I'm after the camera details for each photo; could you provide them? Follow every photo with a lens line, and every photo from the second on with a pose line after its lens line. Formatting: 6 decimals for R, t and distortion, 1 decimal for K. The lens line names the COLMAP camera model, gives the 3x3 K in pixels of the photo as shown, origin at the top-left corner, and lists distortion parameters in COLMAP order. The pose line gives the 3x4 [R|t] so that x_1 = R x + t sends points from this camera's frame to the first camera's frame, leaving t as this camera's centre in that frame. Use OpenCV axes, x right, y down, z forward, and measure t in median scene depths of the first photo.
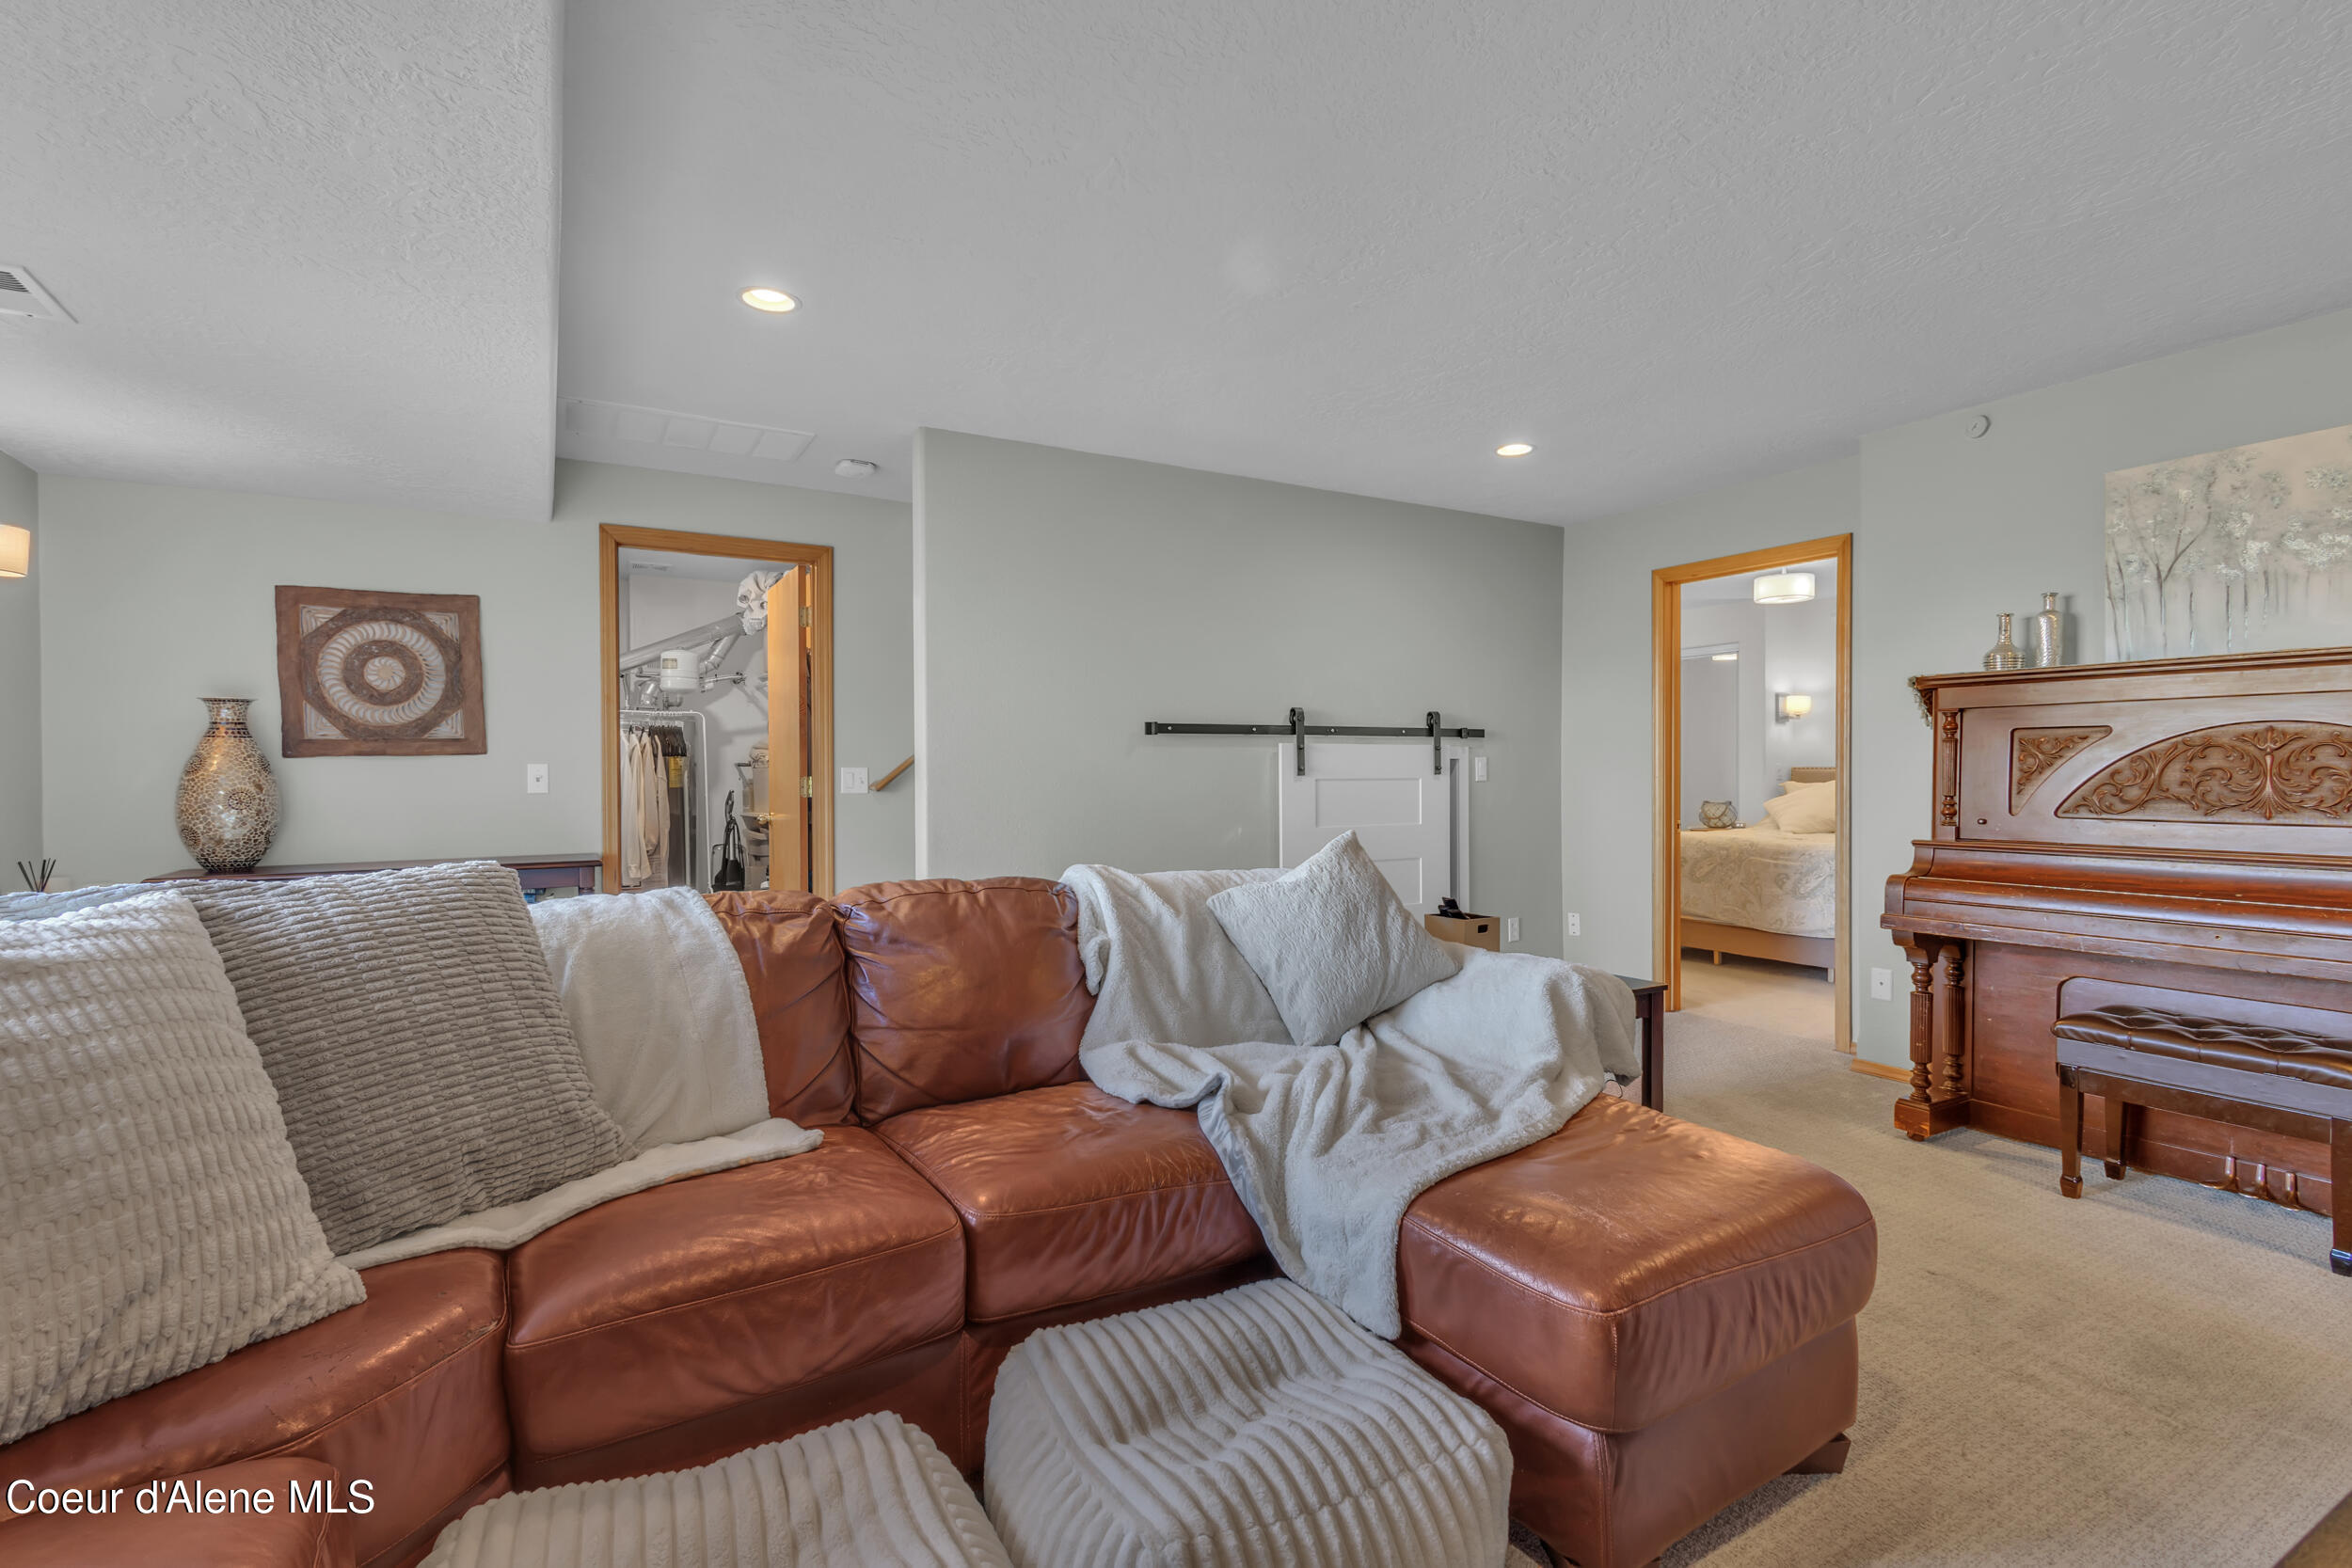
lens RADIAL K [[1078.6, 0, 1172.8], [0, 1078.6, 780.2], [0, 0, 1]] dist [0.000539, -0.000129]
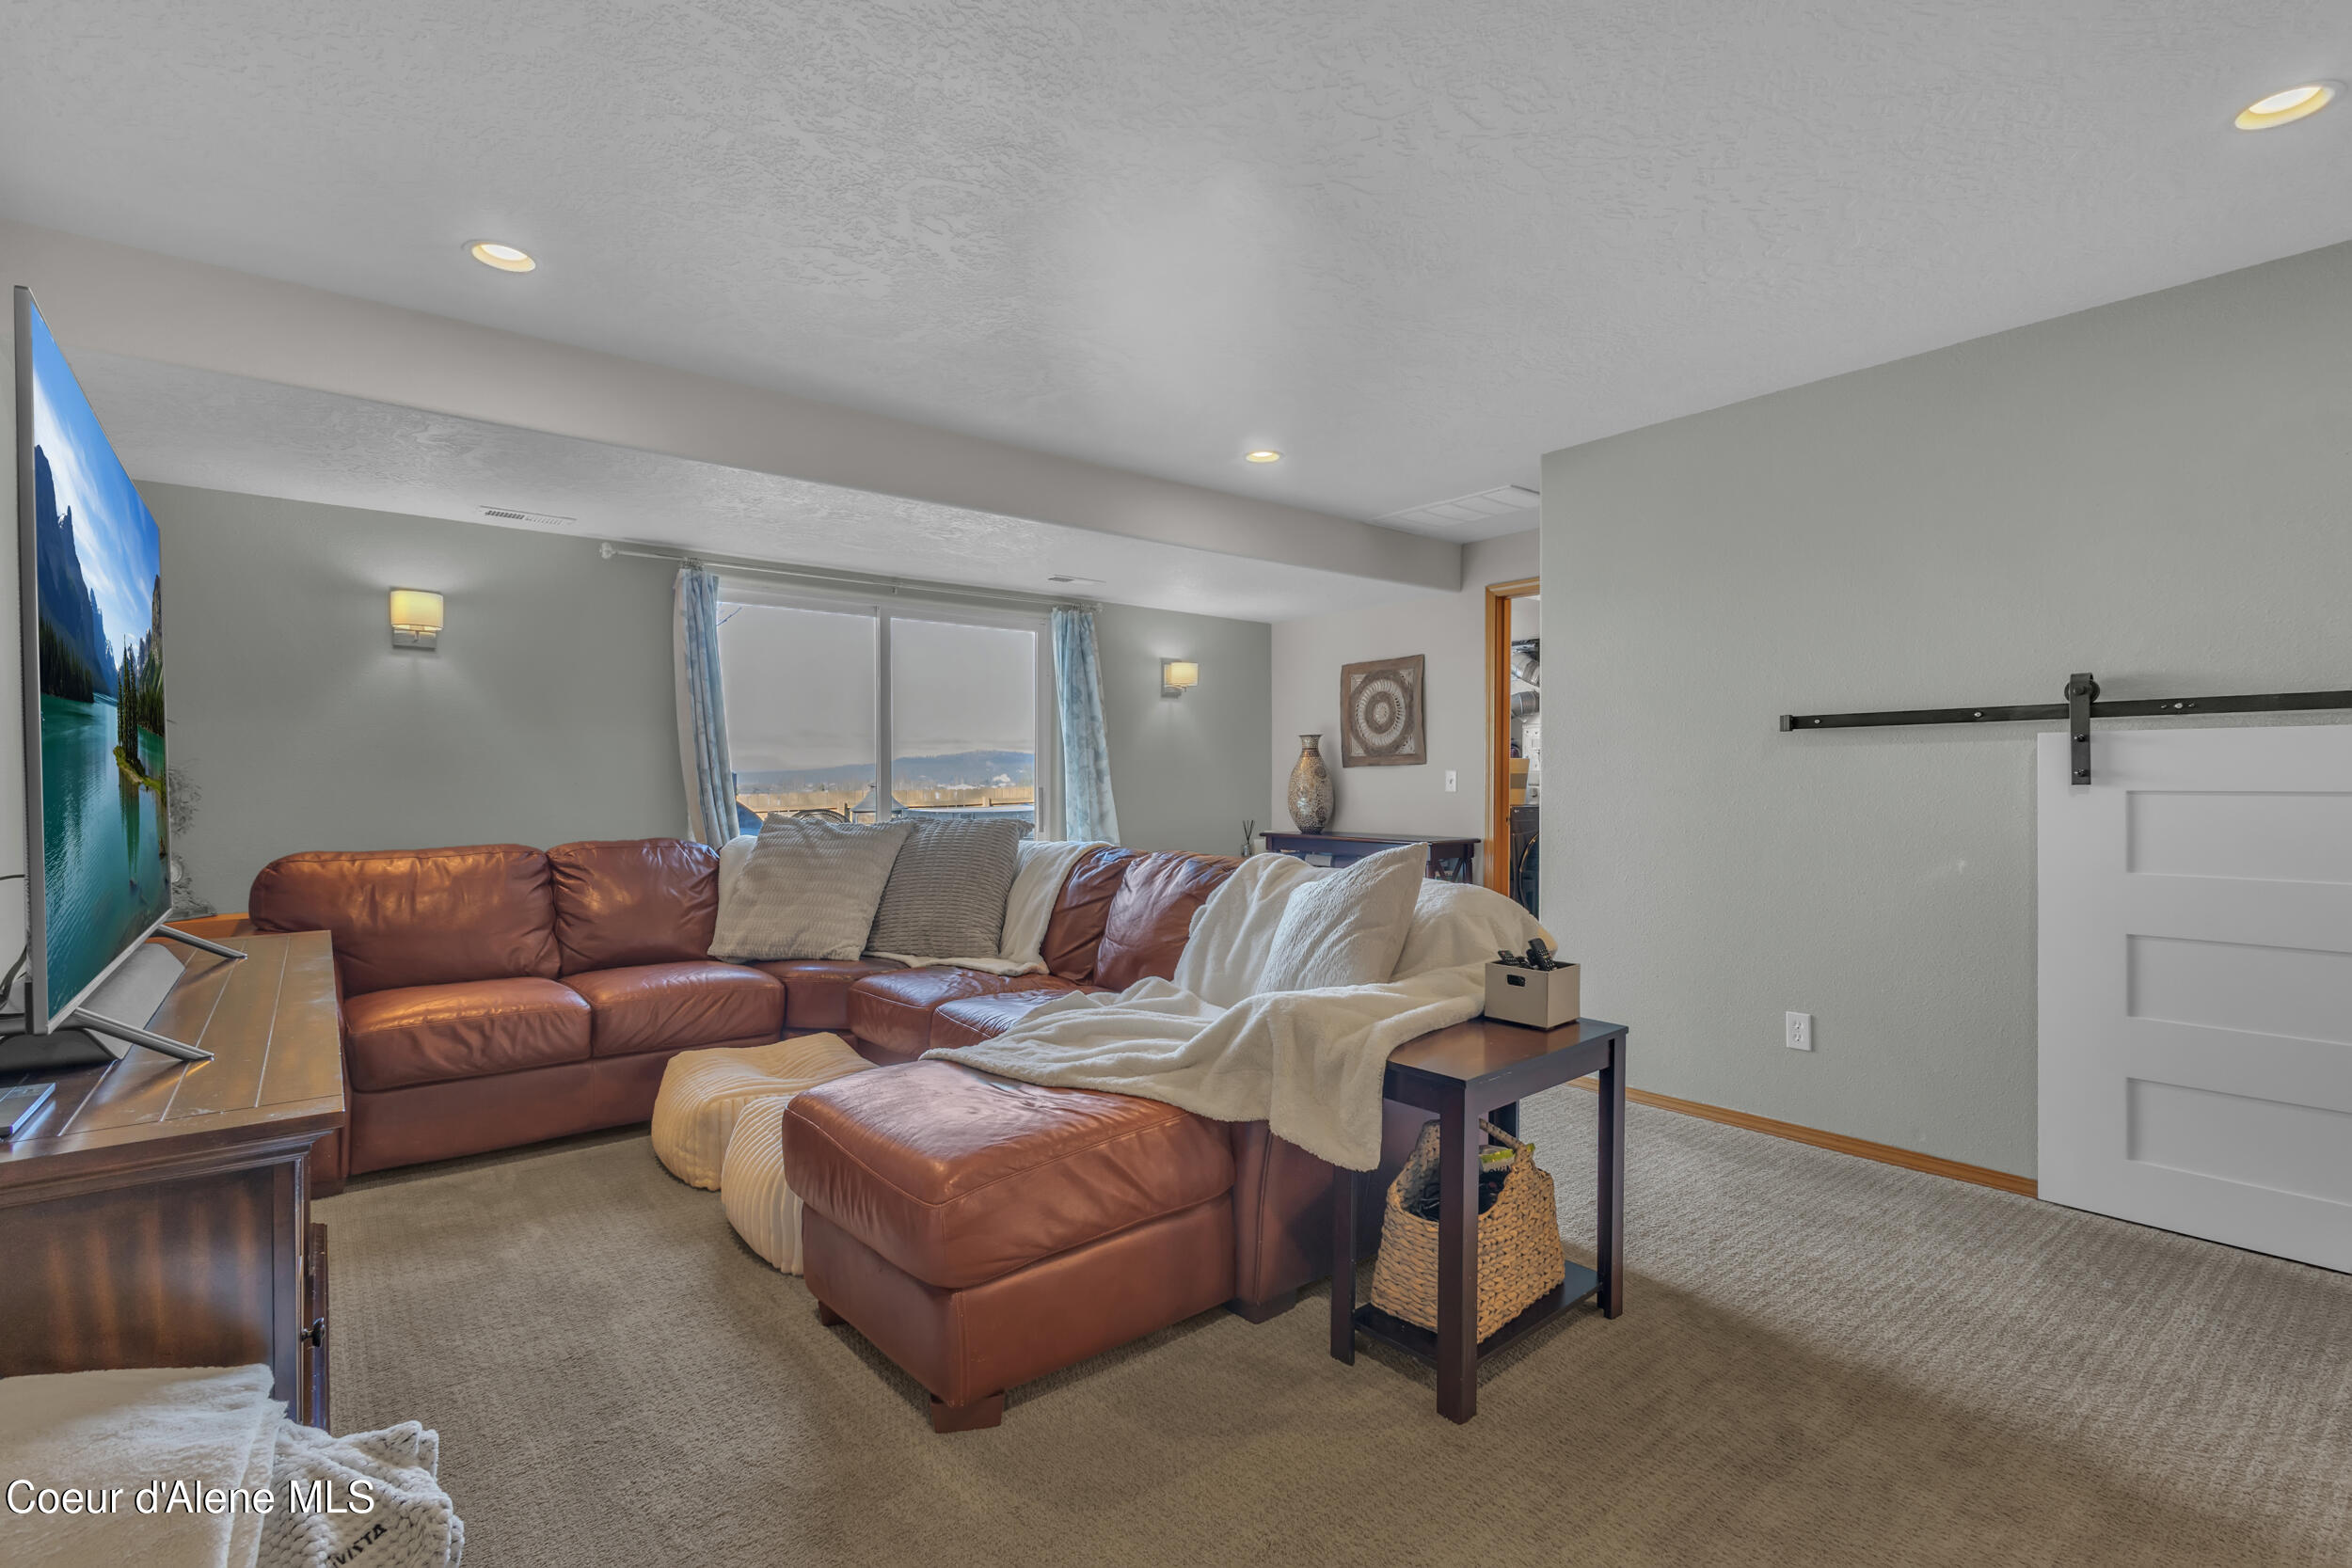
lens RADIAL K [[1078.6, 0, 1172.7], [0, 1078.6, 788.6], [0, 0, 1]] dist [0.000539, -0.000129]
pose [[0.156617, 0.013121, -0.987572, 0.744970], [-0.004966, 0.999910, 0.012497, -0.008250], [0.987647, 0.002947, 0.156668, 0.457737]]
